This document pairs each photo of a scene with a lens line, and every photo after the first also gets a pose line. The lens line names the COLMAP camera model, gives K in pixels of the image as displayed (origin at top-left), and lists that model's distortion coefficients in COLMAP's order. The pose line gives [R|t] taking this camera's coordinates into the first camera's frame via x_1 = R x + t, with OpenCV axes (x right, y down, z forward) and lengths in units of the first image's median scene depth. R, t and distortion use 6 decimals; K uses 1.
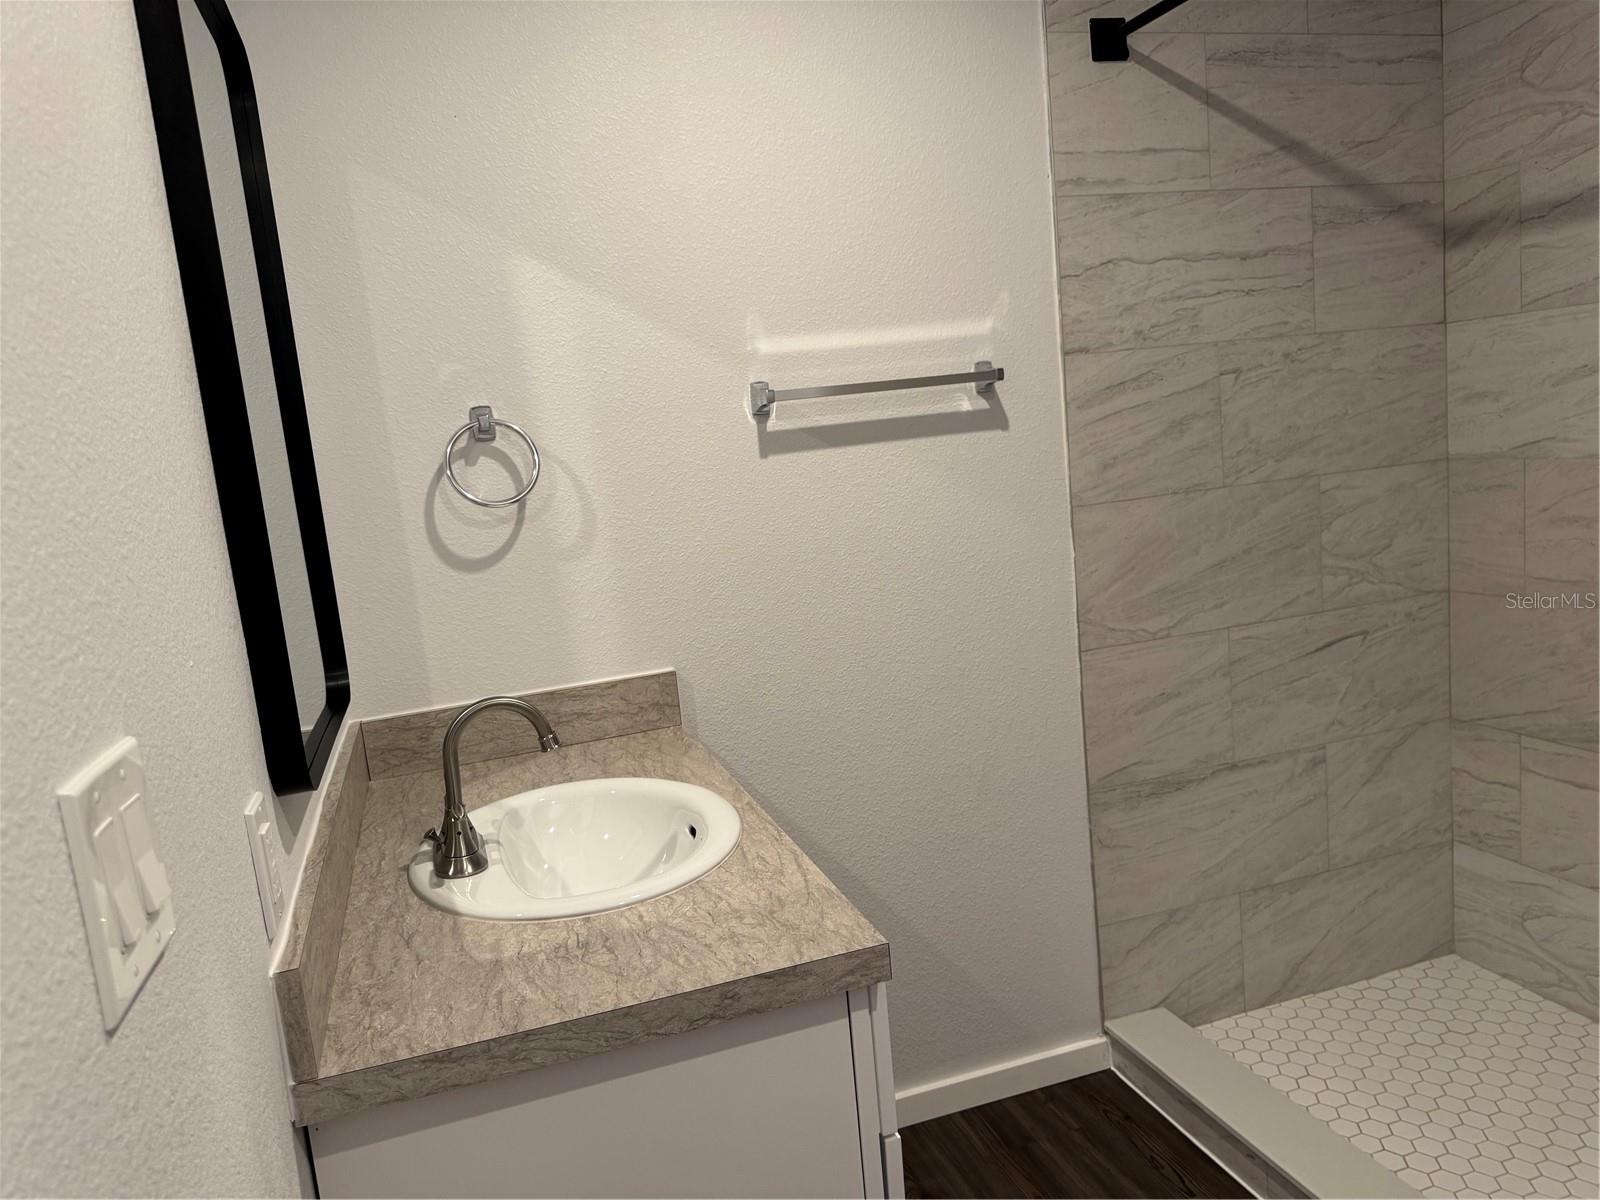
lens RADIAL K [[1113.6, 0, 789.7], [0, 1113.6, 597.7], [0, 0, 1]] dist [0.144273, -0.252595]
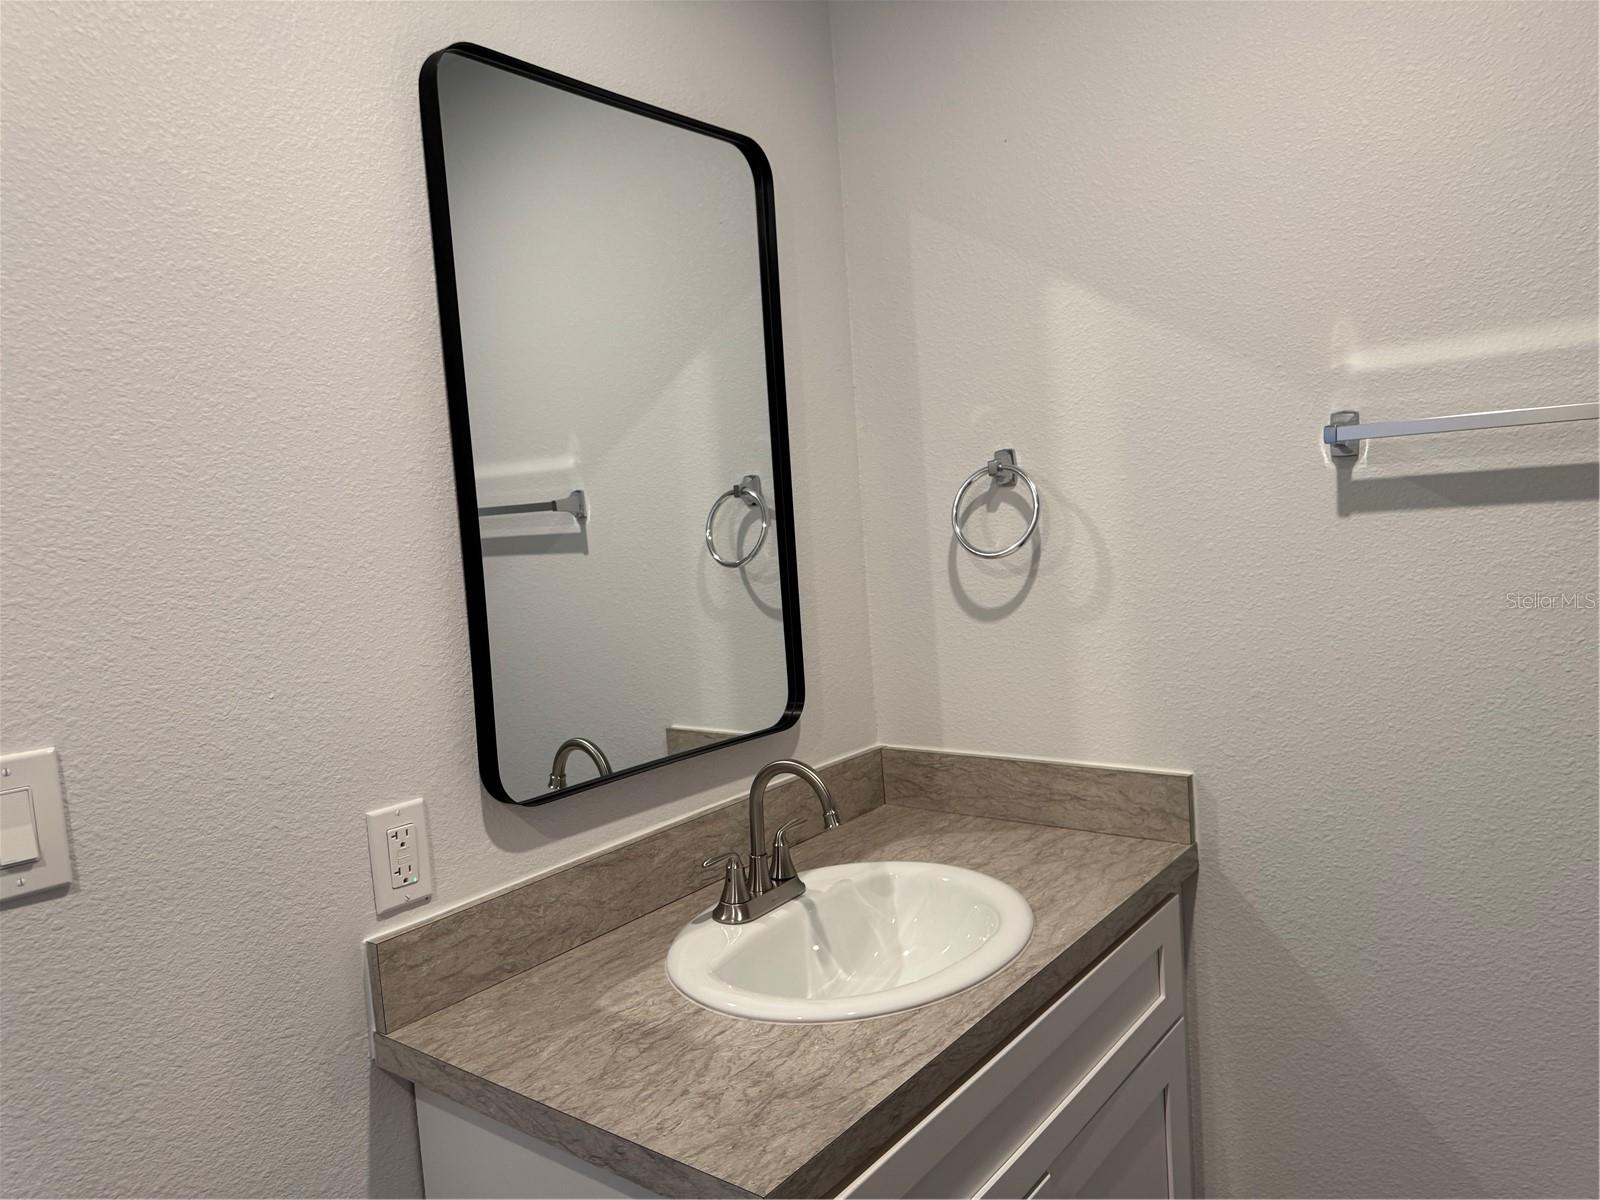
lens RADIAL K [[1113.6, 0, 789.7], [0, 1113.6, 597.7], [0, 0, 1]] dist [0.144273, -0.252595]
pose [[0.559095, 0.123886, -0.819796, 0.407775], [-0.100297, 0.991618, 0.081450, -0.104234], [0.823015, 0.036685, 0.566834, 0.319111]]
